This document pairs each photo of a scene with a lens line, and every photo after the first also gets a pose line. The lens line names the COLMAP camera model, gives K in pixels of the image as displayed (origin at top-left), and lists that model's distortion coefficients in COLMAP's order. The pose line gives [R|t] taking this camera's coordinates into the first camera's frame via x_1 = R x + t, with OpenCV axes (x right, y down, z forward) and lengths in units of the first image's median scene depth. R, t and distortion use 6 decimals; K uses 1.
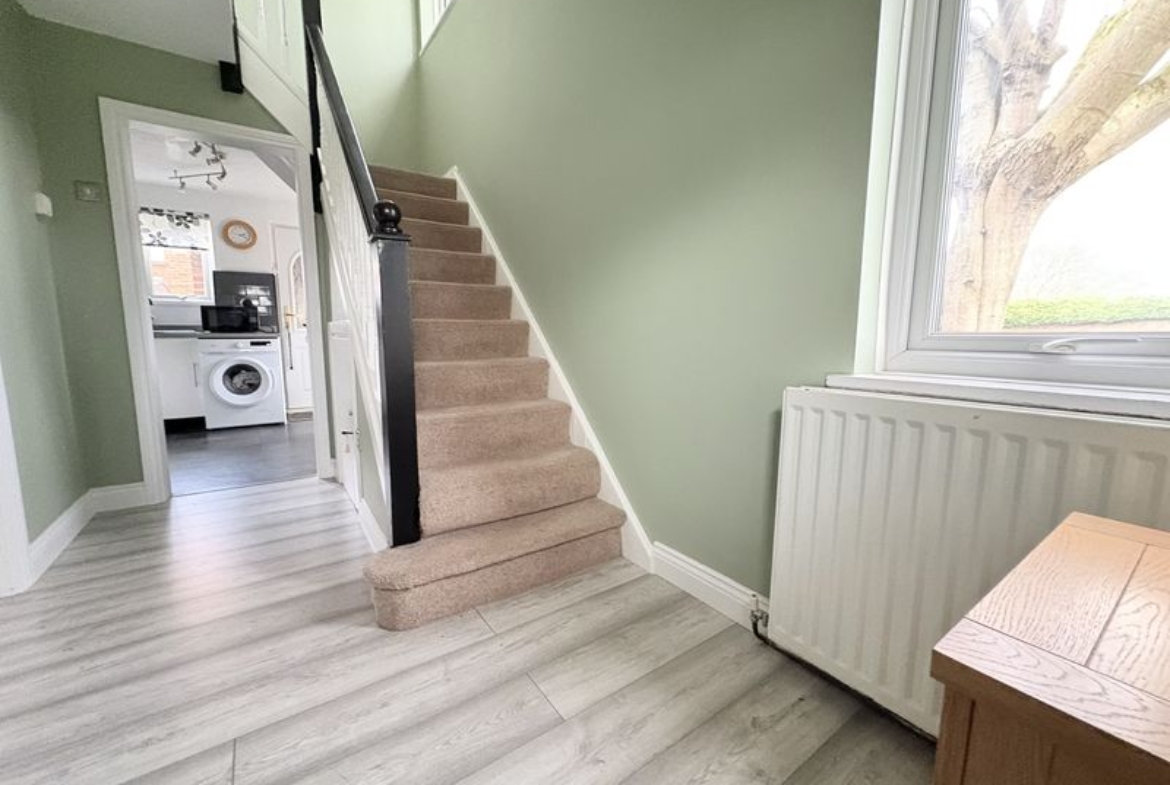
lens RADIAL K [[467.1, 0, 585.0], [0, 467.1, 391.1], [0, 0, 1]] dist [-0.001072, -0.000271]
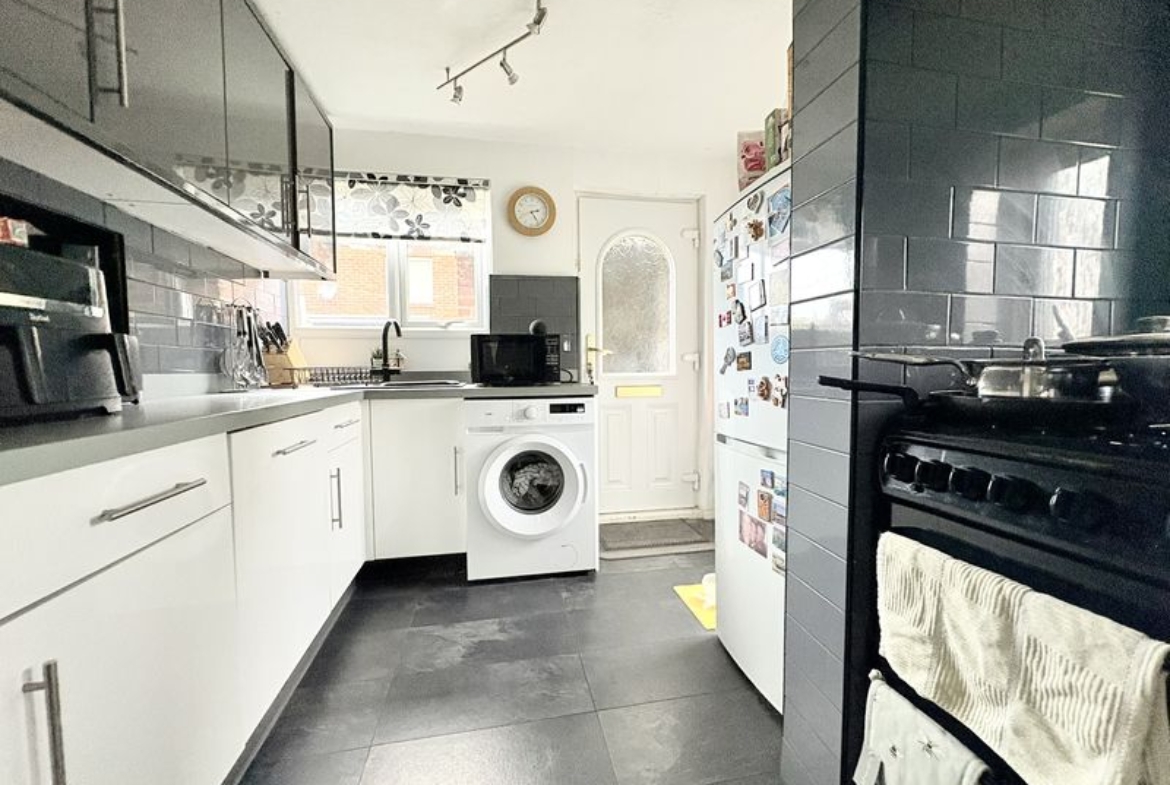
lens RADIAL K [[467.1, 0, 586.3], [0, 467.1, 393.9], [0, 0, 1]] dist [-0.001072, -0.000271]
pose [[0.915952, 0.013835, -0.401049, -0.470822], [-0.041073, 0.997389, -0.059399, -0.086324], [0.399180, 0.070879, 0.914129, 0.549979]]
